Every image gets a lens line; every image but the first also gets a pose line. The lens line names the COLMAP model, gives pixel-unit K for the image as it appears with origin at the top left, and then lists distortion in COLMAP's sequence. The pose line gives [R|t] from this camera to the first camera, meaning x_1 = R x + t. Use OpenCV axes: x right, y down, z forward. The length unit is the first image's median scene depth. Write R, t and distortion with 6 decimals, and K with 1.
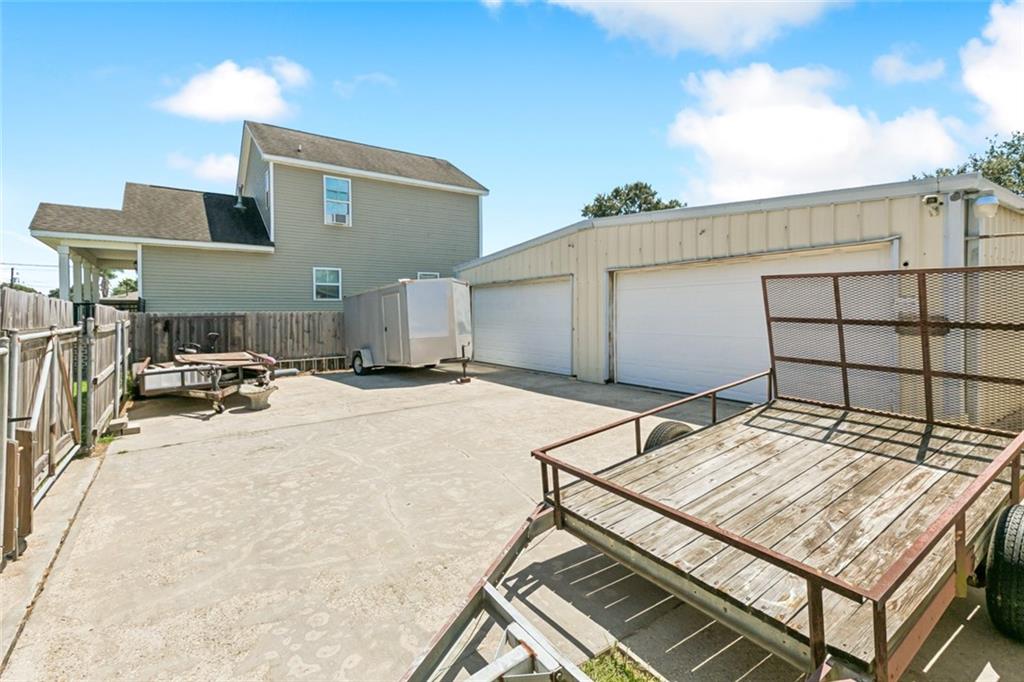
lens RADIAL K [[500.2, 0, 512.0], [0, 500.2, 341.0], [0, 0, 1]] dist [0.001747, 0.000051]
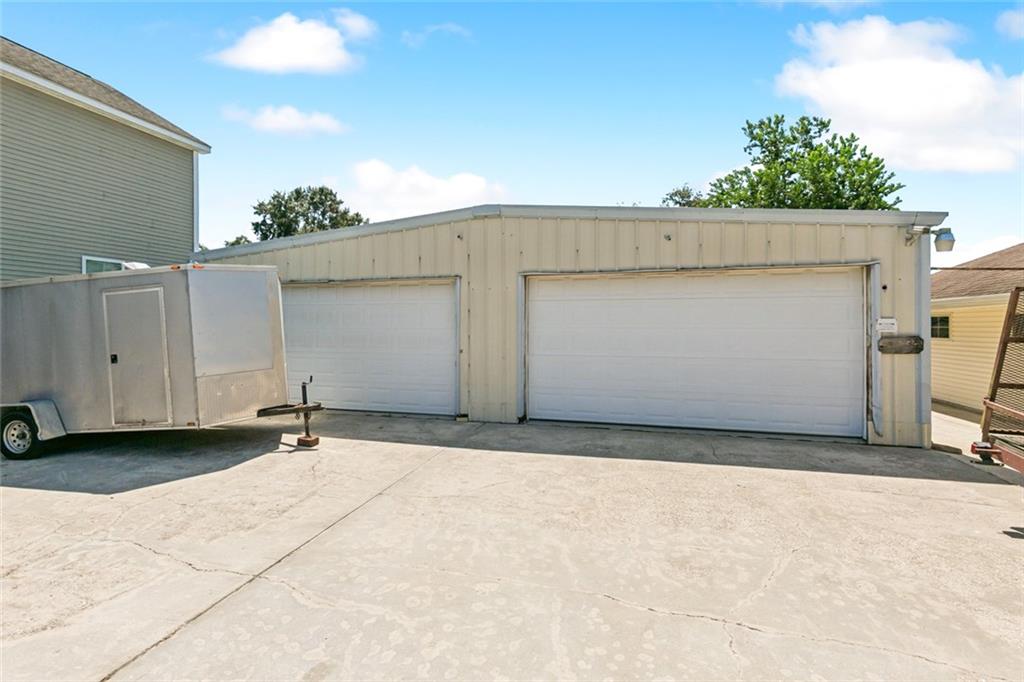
lens RADIAL K [[500.2, 0, 512.0], [0, 500.2, 341.0], [0, 0, 1]] dist [0.001747, 0.000051]
pose [[0.763042, -0.003009, 0.646342, -0.272445], [0.027130, 0.999257, -0.027377, -0.015884], [-0.645780, 0.038425, 0.762556, 0.368739]]
